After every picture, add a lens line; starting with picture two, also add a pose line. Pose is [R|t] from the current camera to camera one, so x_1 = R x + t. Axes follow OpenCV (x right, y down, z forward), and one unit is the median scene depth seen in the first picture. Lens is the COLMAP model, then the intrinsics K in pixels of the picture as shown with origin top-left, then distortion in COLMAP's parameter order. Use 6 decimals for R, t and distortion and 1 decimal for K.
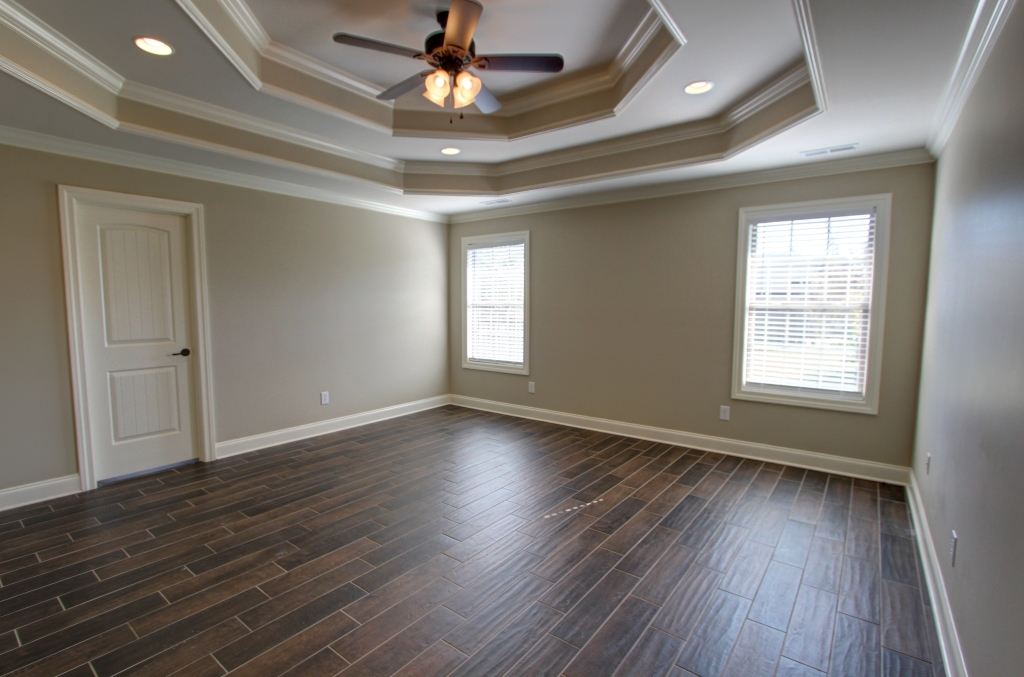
lens RADIAL K [[476.5, 0, 504.5], [0, 476.5, 358.0], [0, 0, 1]] dist [-0.017837, 0.002103]
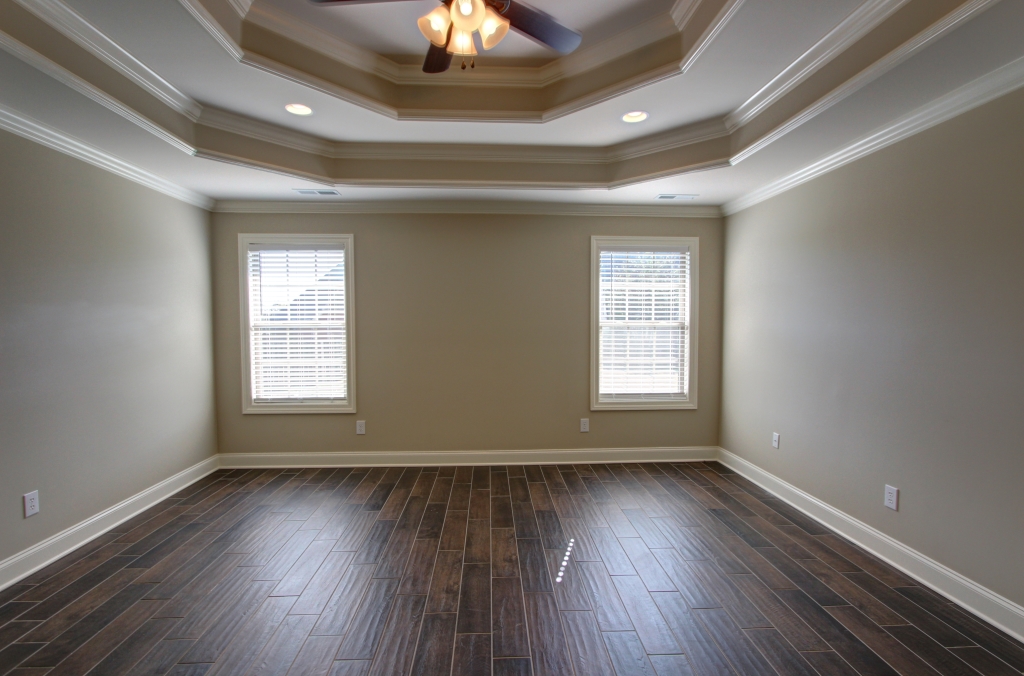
lens RADIAL K [[476.5, 0, 476.8], [0, 476.5, 355.0], [0, 0, 1]] dist [-0.017837, 0.002103]
pose [[0.762097, -0.046322, 0.645804, -0.398887], [0.078535, 0.996686, -0.021188, -0.036669], [-0.642682, 0.066865, 0.763209, 0.328709]]
